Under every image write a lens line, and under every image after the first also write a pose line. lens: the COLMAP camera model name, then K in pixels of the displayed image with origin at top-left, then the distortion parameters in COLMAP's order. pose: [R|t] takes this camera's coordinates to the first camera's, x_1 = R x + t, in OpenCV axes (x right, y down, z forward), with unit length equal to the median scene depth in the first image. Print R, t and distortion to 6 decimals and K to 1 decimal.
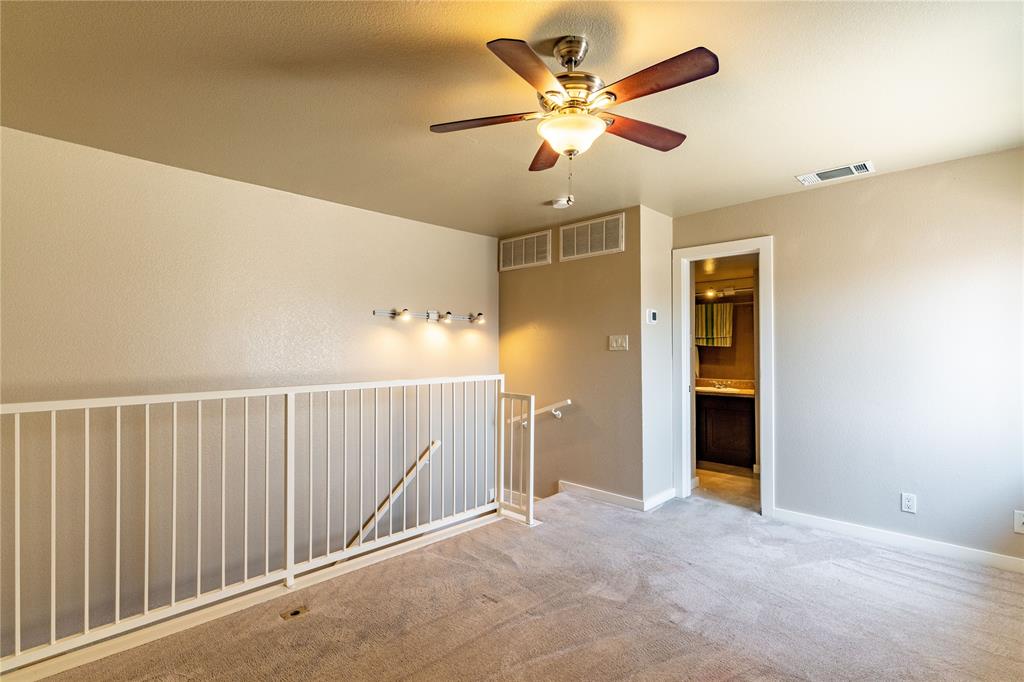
lens RADIAL K [[489.9, 0, 509.2], [0, 489.9, 344.1], [0, 0, 1]] dist [0.005635, -0.000723]
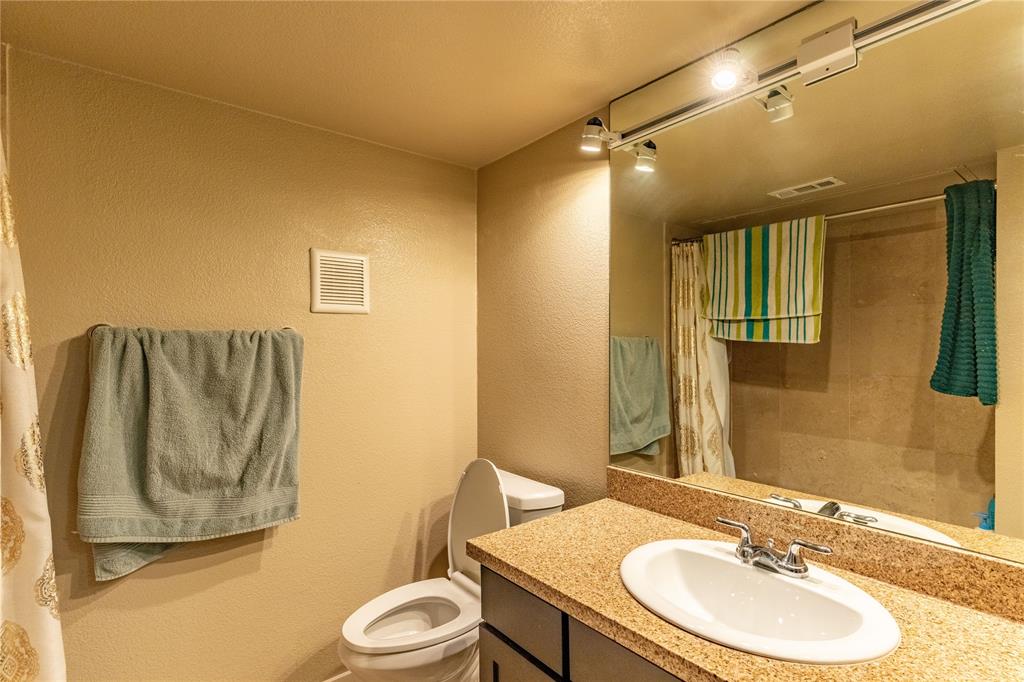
lens RADIAL K [[489.9, 0, 516.7], [0, 489.9, 349.5], [0, 0, 1]] dist [0.005635, -0.000723]
pose [[0.994930, -0.001070, -0.100566, 0.267152], [0.002873, 0.999838, 0.017786, 0.002763], [0.100530, -0.017984, 0.994771, 0.617028]]
